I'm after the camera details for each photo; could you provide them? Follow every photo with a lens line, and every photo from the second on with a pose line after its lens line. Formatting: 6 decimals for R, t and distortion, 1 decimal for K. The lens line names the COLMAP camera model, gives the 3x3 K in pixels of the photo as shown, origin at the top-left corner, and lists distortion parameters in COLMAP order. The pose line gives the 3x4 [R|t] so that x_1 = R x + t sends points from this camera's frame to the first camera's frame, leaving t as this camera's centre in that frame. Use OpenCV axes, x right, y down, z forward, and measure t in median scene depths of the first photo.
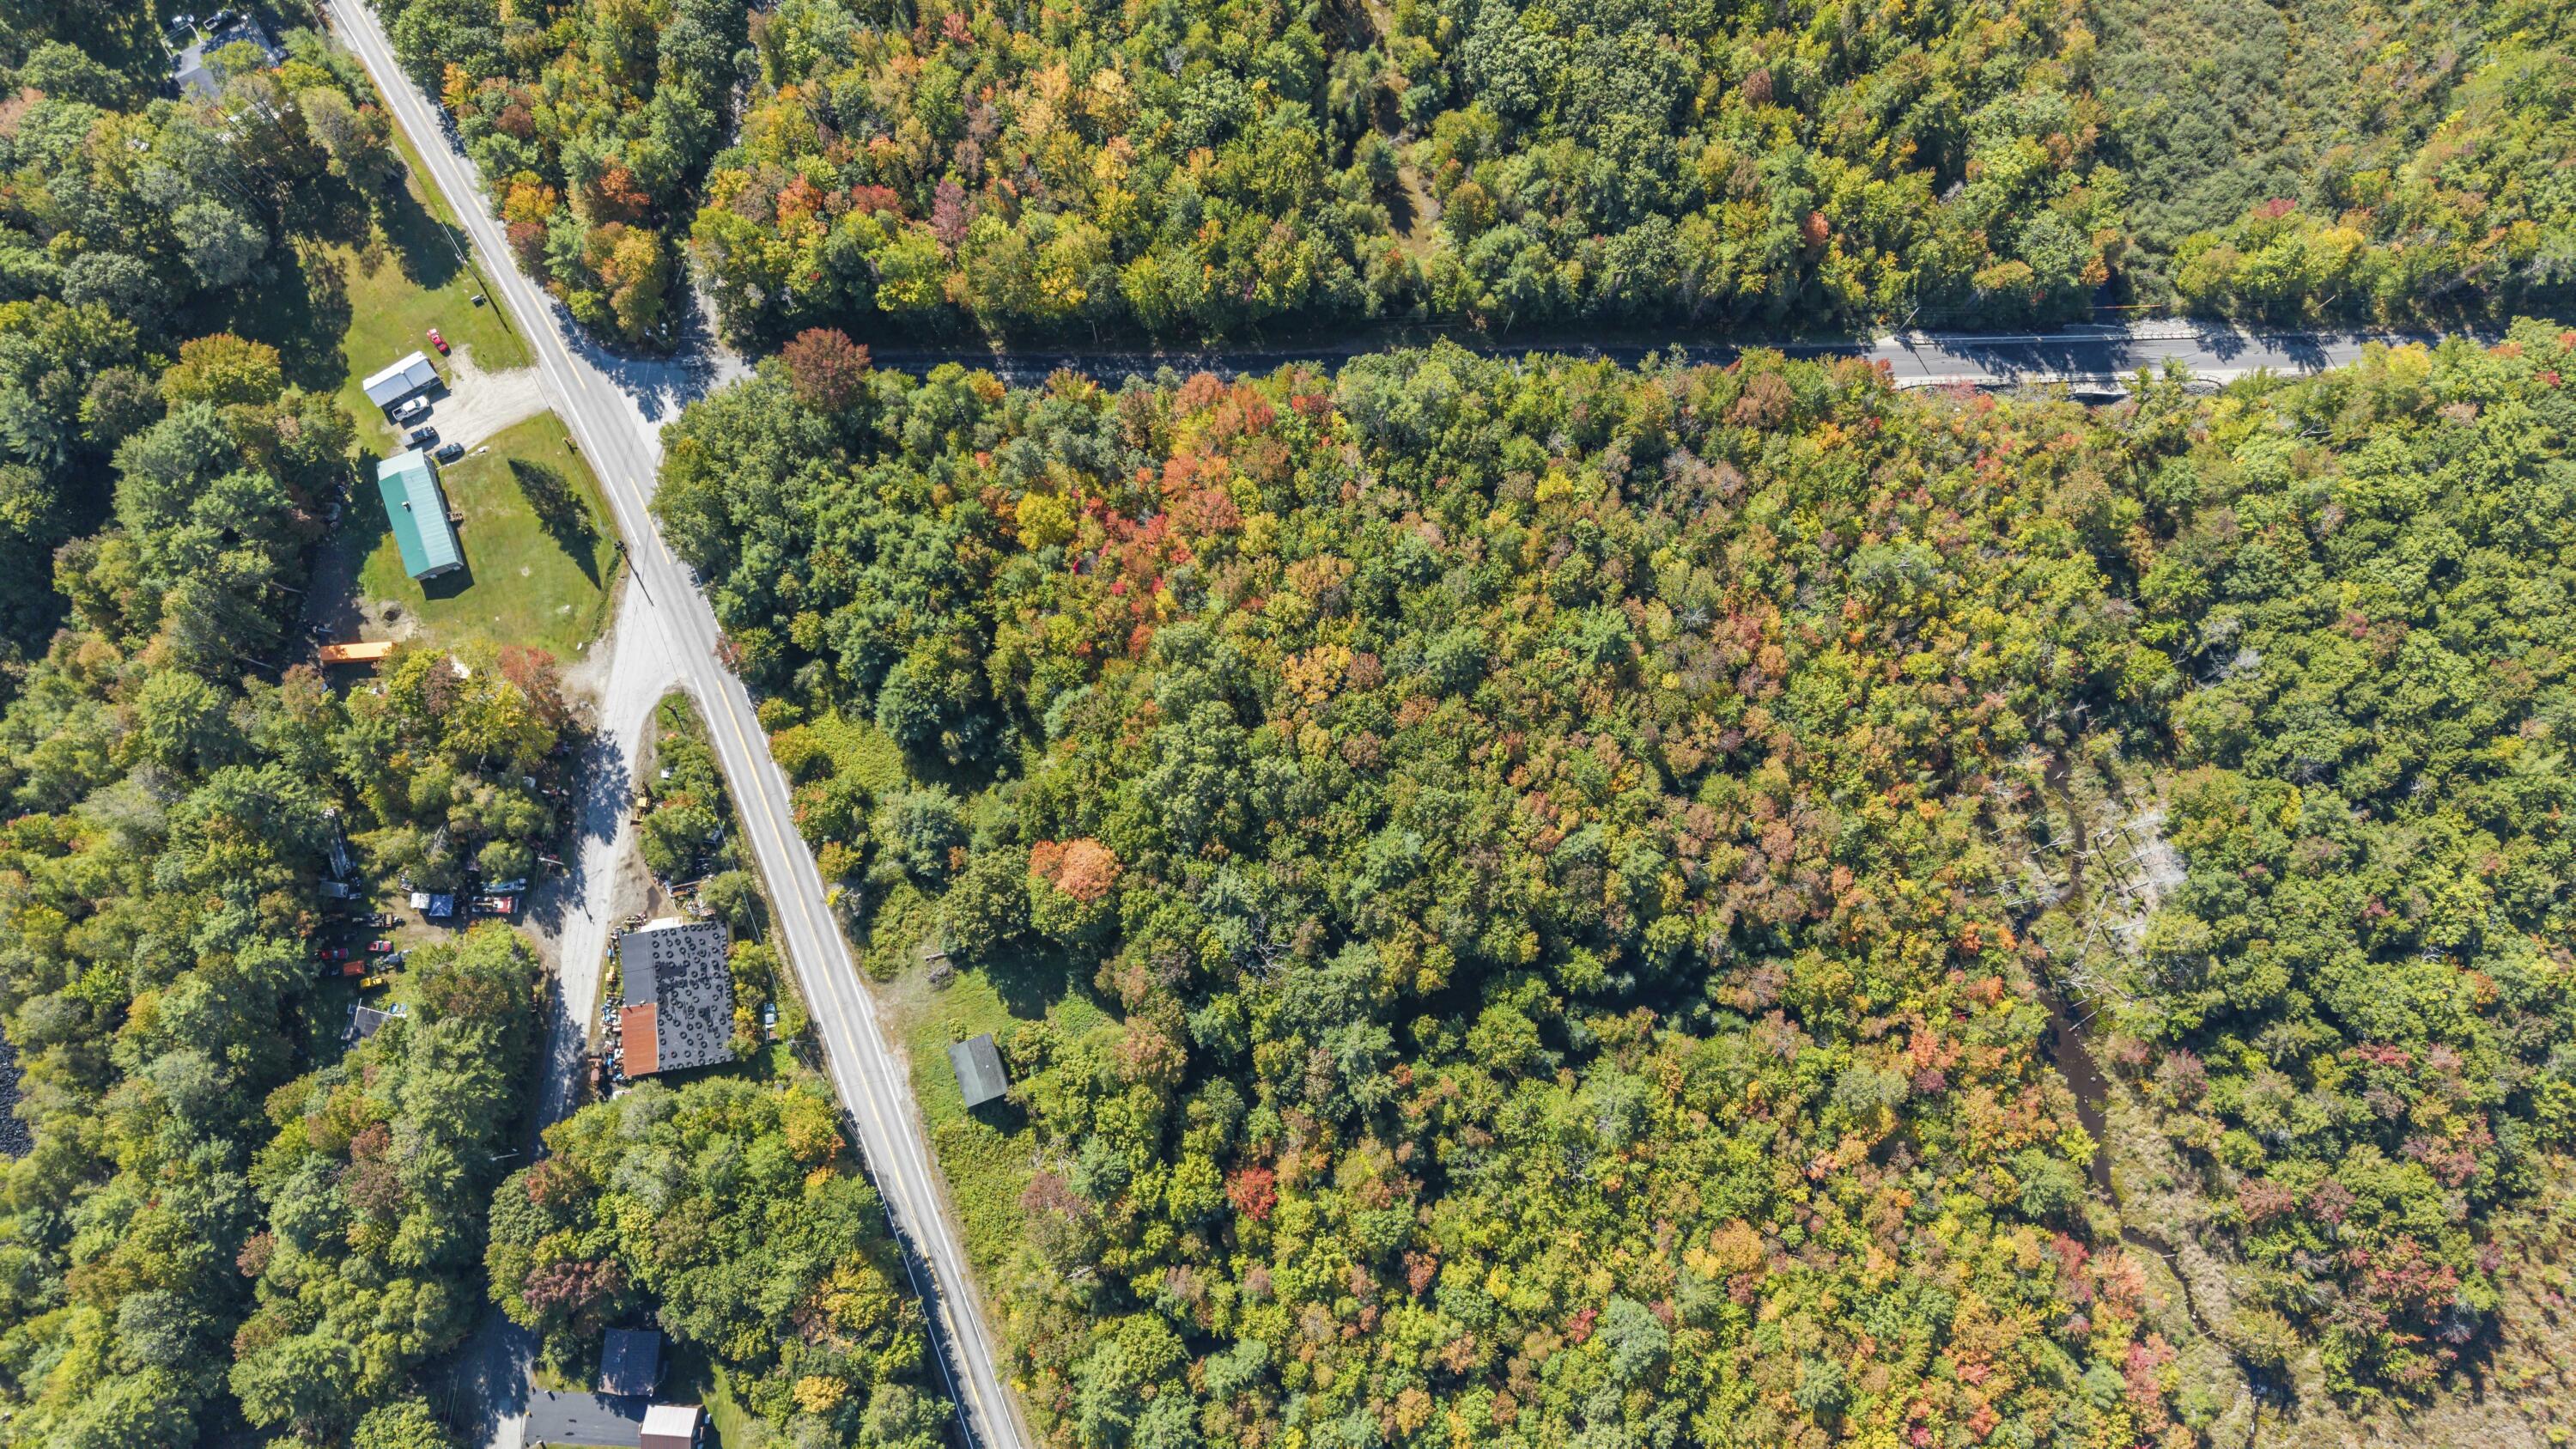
lens RADIAL K [[1738.1, 0, 1295.3], [0, 1738.1, 718.2], [0, 0, 1]] dist [0.029205, -0.024672]
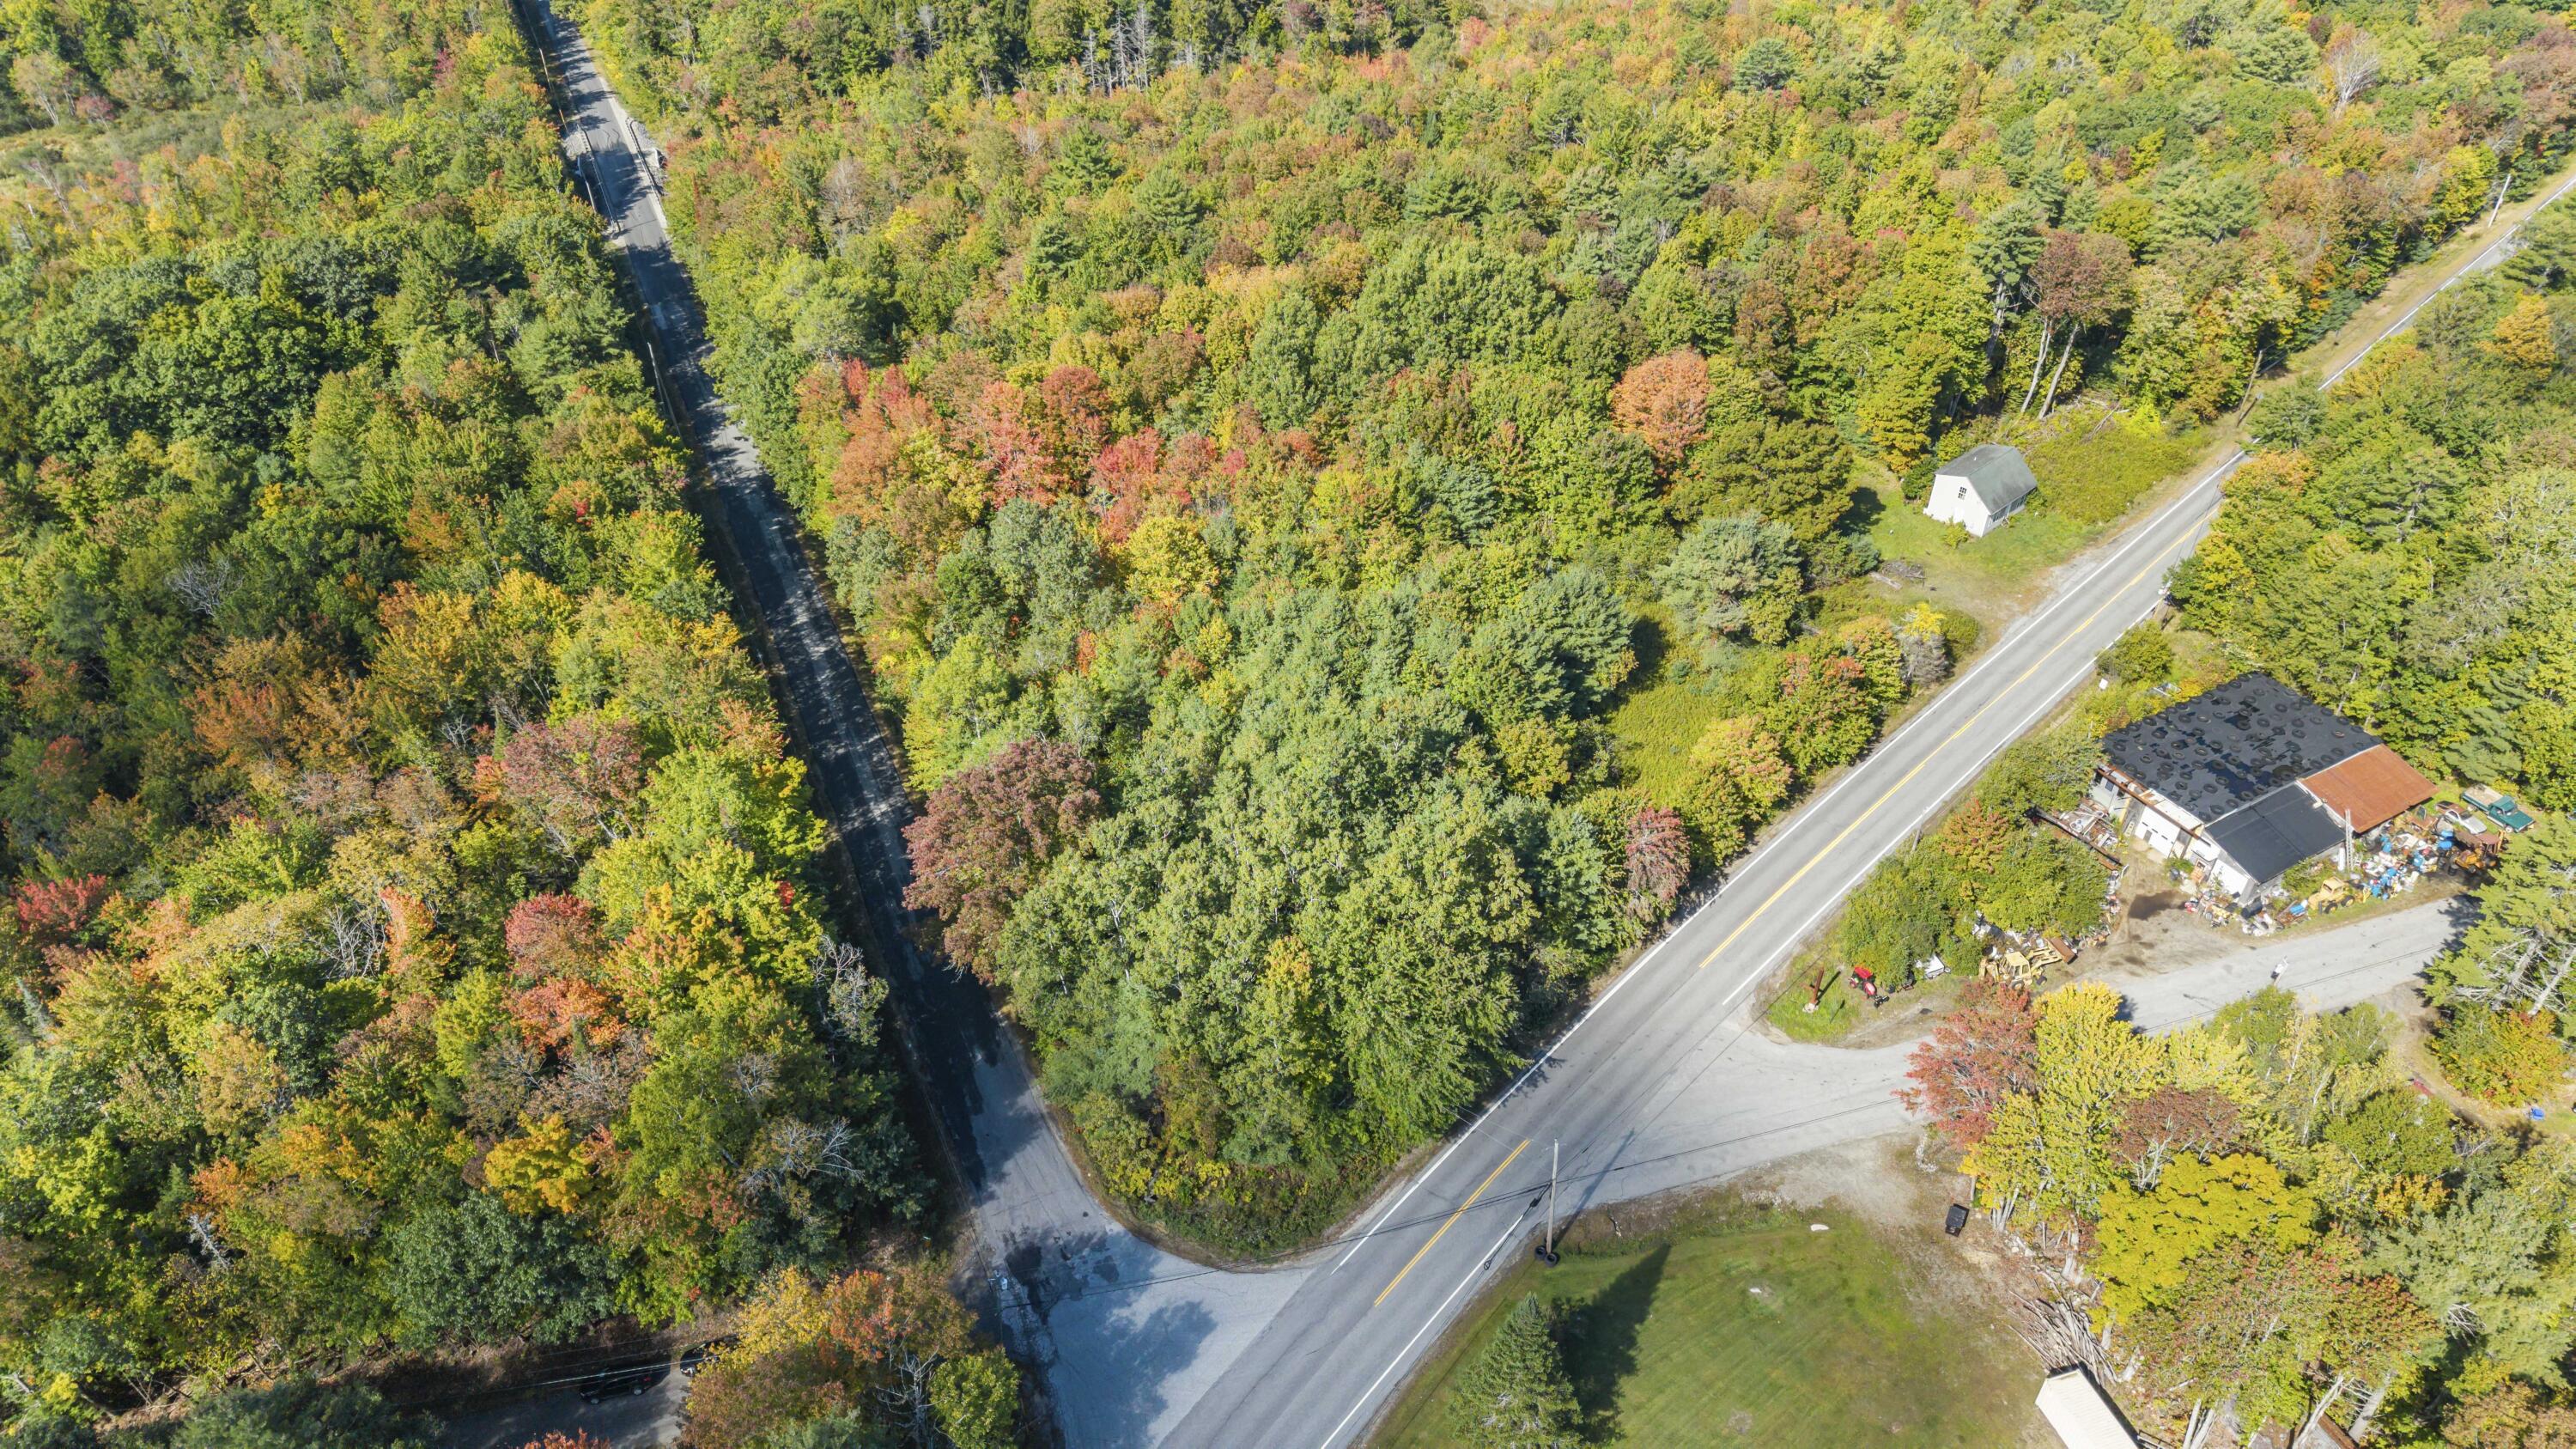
lens RADIAL K [[1738.1, 0, 1295.3], [0, 1738.1, 718.2], [0, 0, 1]] dist [0.029205, -0.024672]
pose [[-0.375118, -0.576740, 0.725711, -0.599375], [0.911301, -0.086072, 0.402645, -0.306299], [-0.169758, 0.812381, 0.557871, 0.718025]]
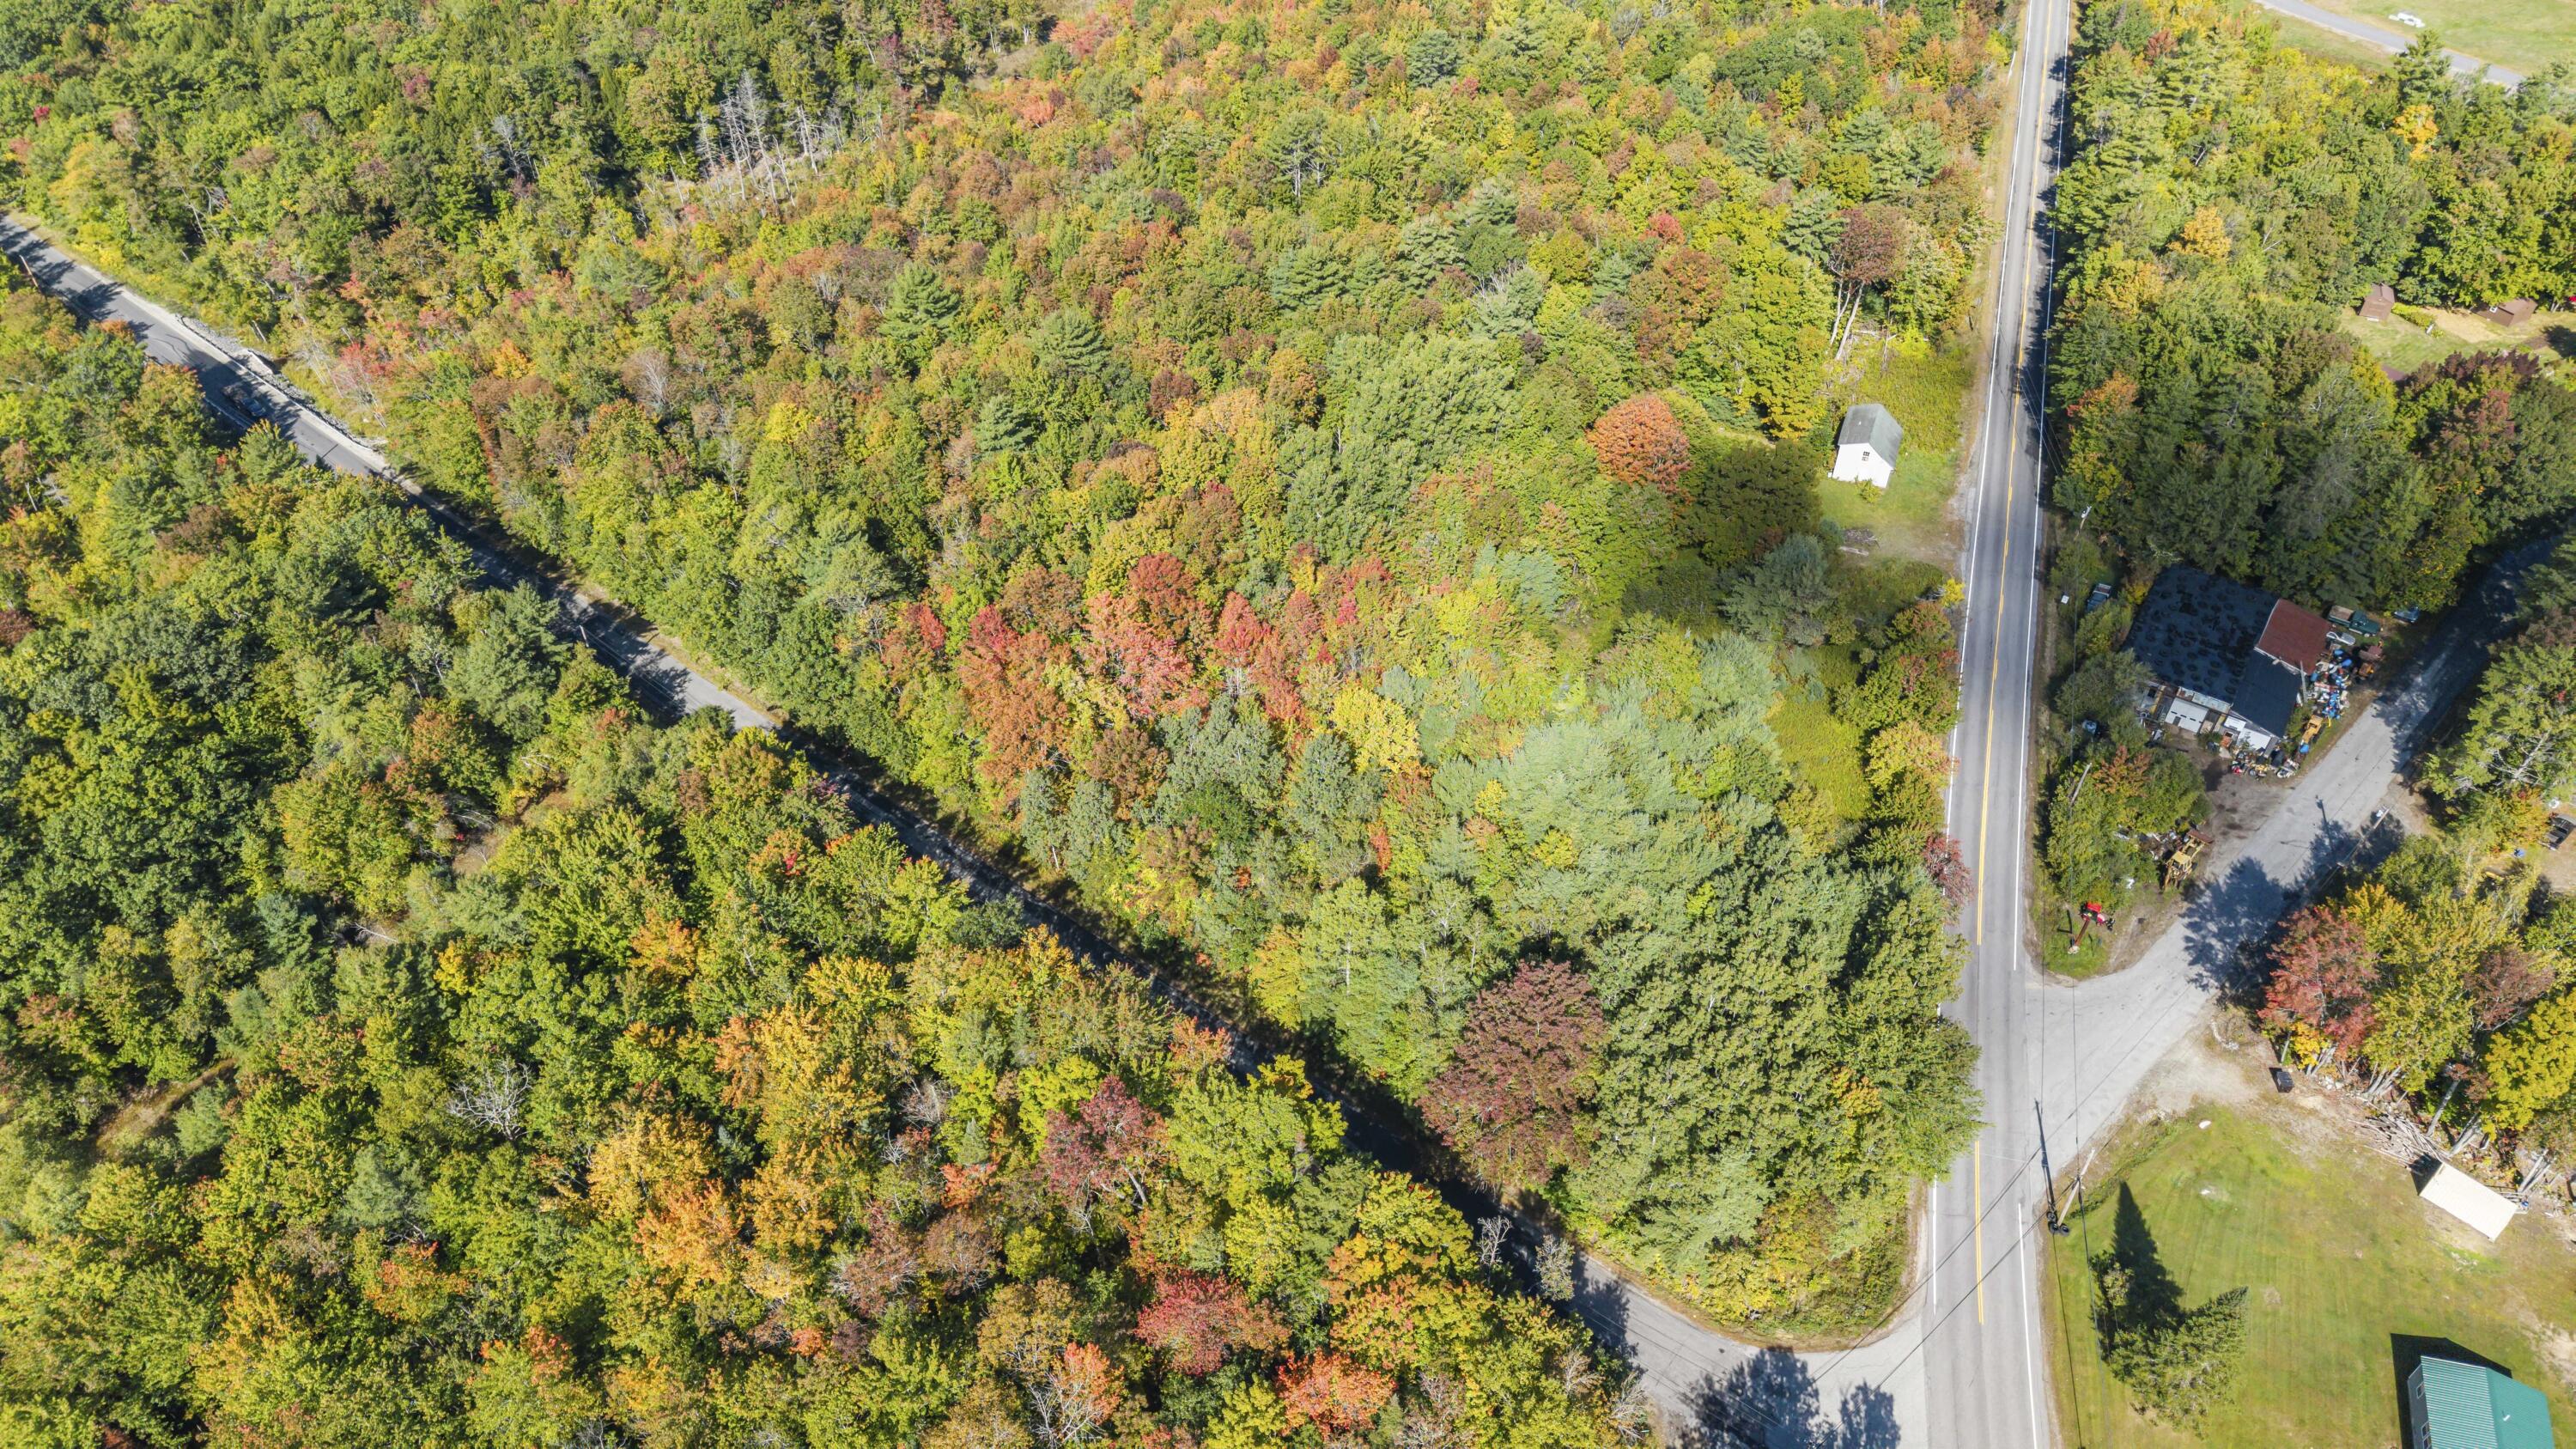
lens RADIAL K [[1735.7, 0, 1297.9], [0, 1735.7, 715.2], [0, 0, 1]] dist [0.040576, -0.043983]
pose [[-0.748864, -0.461395, 0.475729, -0.408120], [0.649187, -0.366369, 0.666580, -0.523985], [-0.133264, 0.808015, 0.573892, 0.655526]]
